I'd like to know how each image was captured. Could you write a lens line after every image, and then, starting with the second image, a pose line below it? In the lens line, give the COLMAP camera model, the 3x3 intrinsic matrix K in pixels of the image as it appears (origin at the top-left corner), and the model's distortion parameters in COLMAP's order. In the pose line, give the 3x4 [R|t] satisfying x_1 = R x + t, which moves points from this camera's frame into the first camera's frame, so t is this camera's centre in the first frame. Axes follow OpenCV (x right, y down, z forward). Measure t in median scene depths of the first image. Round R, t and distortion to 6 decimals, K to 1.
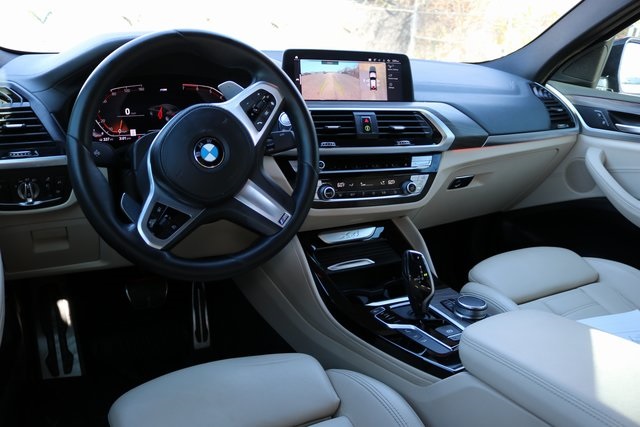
lens RADIAL K [[520.1, 0, 320.0], [0, 520.1, 213.5], [0, 0, 1]] dist [-0.154140, 0.116808]
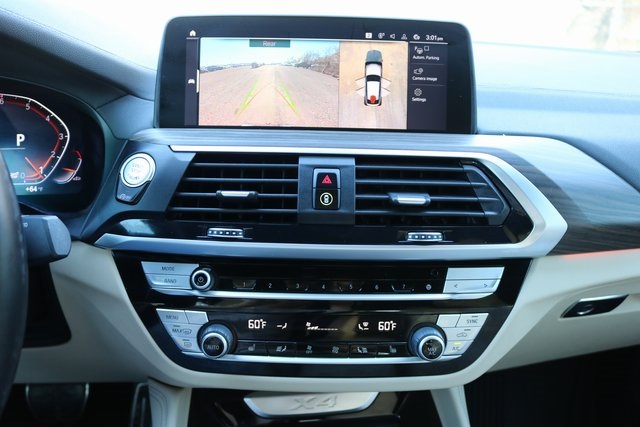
lens RADIAL K [[520.1, 0, 320.0], [0, 520.1, 213.5], [0, 0, 1]] dist [-0.154140, 0.116808]
pose [[0.940854, 0.087816, -0.327233, 0.213814], [-0.087935, 0.996021, 0.014461, -0.151478], [0.327201, 0.015169, 0.944833, 0.578089]]
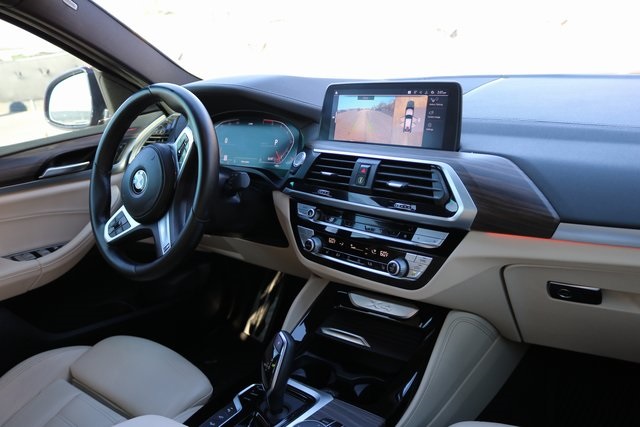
lens RADIAL K [[520.1, 0, 320.0], [0, 520.1, 213.5], [0, 0, 1]] dist [-0.154140, 0.116808]
pose [[0.415838, 0.187625, -0.889874, 0.757568], [-0.198553, 0.973612, 0.112497, -0.183451], [0.887500, 0.129906, 0.442118, 0.566393]]
